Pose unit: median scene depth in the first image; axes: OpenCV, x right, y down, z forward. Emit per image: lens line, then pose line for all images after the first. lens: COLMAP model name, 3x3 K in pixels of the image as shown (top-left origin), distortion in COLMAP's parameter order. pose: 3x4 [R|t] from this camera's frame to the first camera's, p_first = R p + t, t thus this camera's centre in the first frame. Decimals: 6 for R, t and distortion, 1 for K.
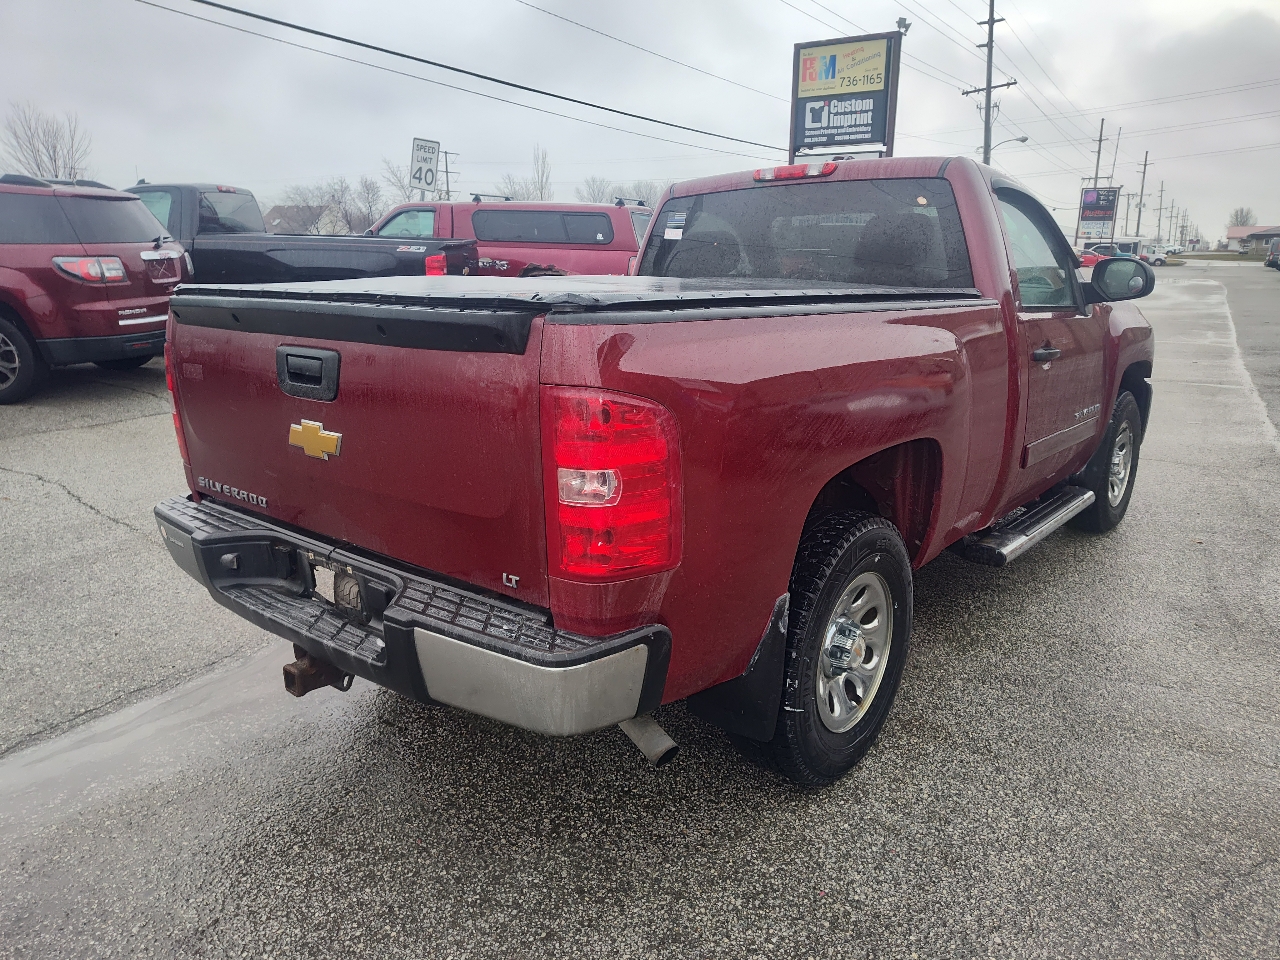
lens RADIAL K [[885.9, 0, 648.0], [0, 885.9, 480.0], [0, 0, 1]] dist [0.062700, -0.088251]
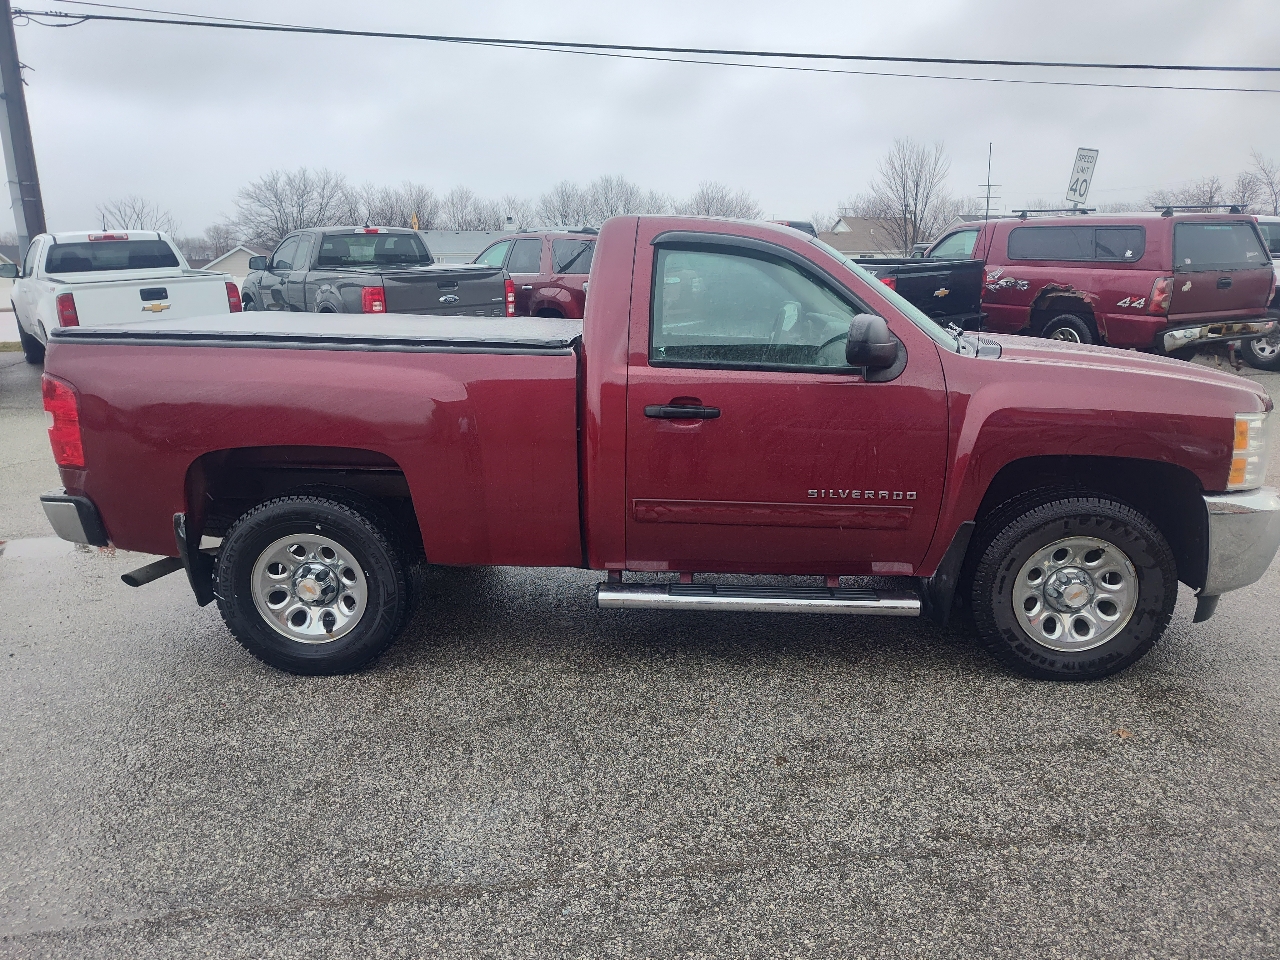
lens RADIAL K [[883.8, 0, 640.0], [0, 883.8, 480.0], [0, 0, 1]] dist [0.051393, -0.050341]
pose [[0.595971, 0.184104, -0.781616, 0.202262], [-0.189295, 0.978142, 0.086059, -0.024458], [0.780375, 0.096667, 0.617794, 0.066120]]
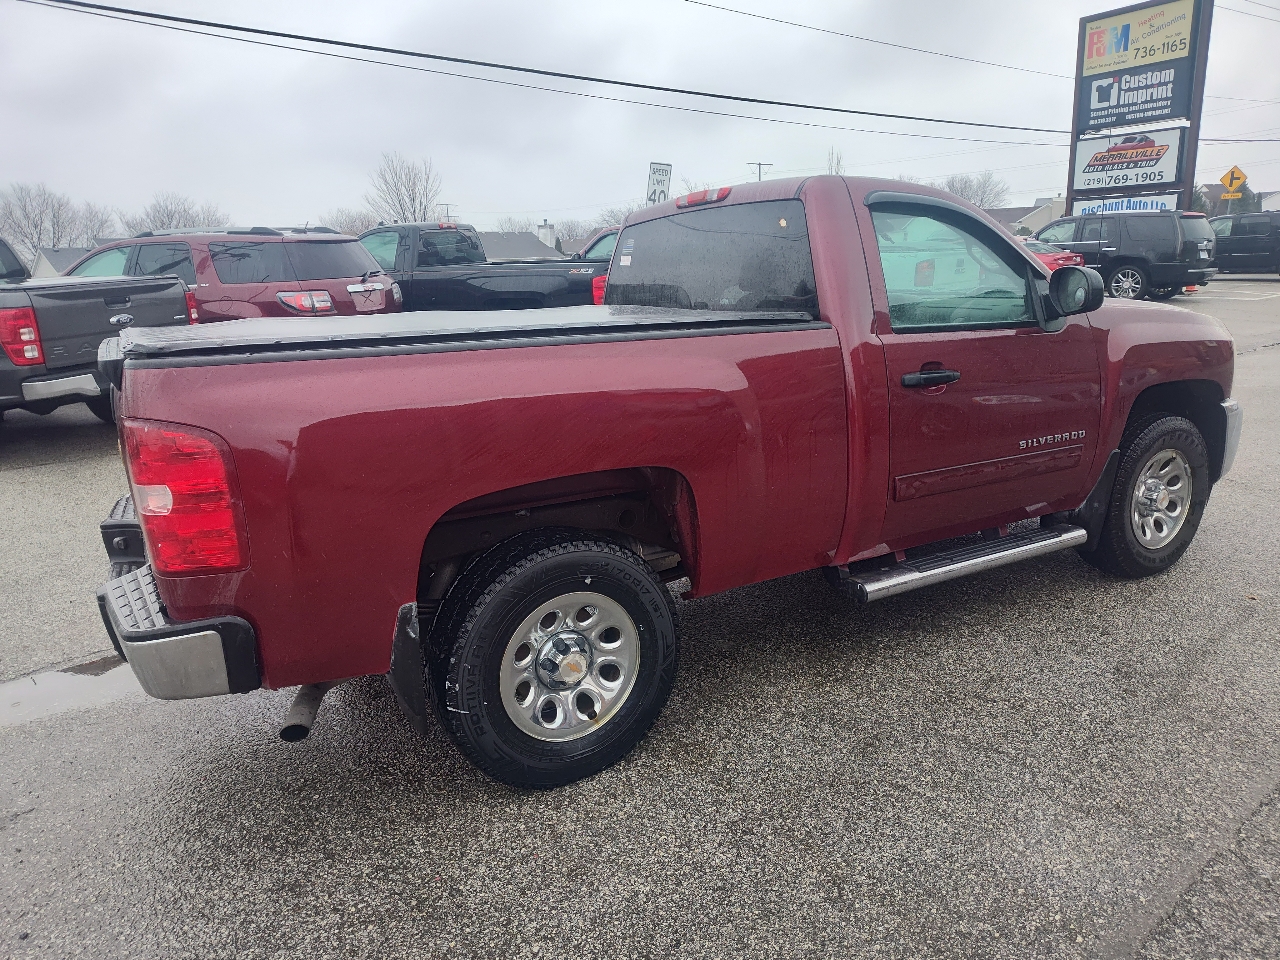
lens RADIAL K [[883.8, 0, 640.0], [0, 883.8, 480.0], [0, 0, 1]] dist [0.051393, -0.050341]
pose [[0.936787, 0.040481, -0.347550, 0.083401], [-0.042670, 0.999088, 0.001359, -0.004061], [0.347288, 0.013557, 0.937661, 0.005805]]
